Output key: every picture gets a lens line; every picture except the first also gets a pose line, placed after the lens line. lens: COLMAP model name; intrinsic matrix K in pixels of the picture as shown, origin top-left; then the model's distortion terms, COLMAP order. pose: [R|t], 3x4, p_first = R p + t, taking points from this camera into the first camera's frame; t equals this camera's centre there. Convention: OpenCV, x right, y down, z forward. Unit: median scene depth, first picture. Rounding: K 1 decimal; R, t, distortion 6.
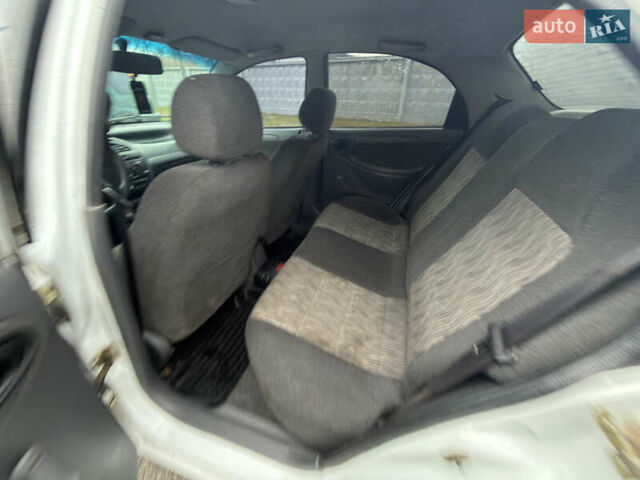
lens RADIAL K [[251.0, 0, 320.0], [0, 251.0, 240.0], [0, 0, 1]] dist [0.000630, 0.000116]
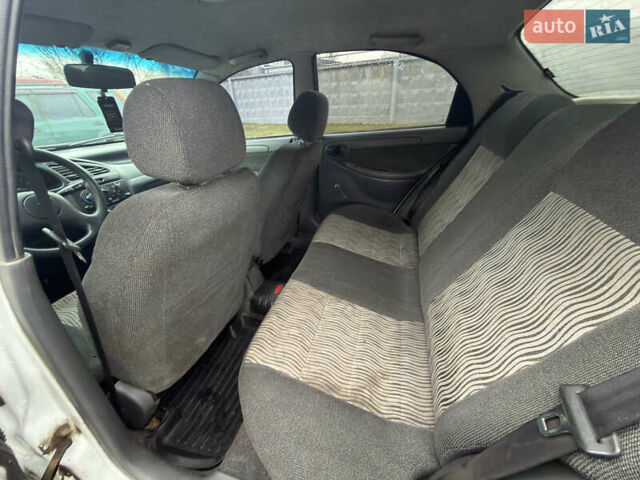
lens RADIAL K [[251.0, 0, 320.0], [0, 251.0, 240.0], [0, 0, 1]] dist [0.000630, 0.000116]
pose [[0.997908, -0.064657, 0.000228, 0.002964], [0.064646, 0.997658, -0.022345, -0.050062], [0.001217, 0.022313, 0.999750, 0.111623]]
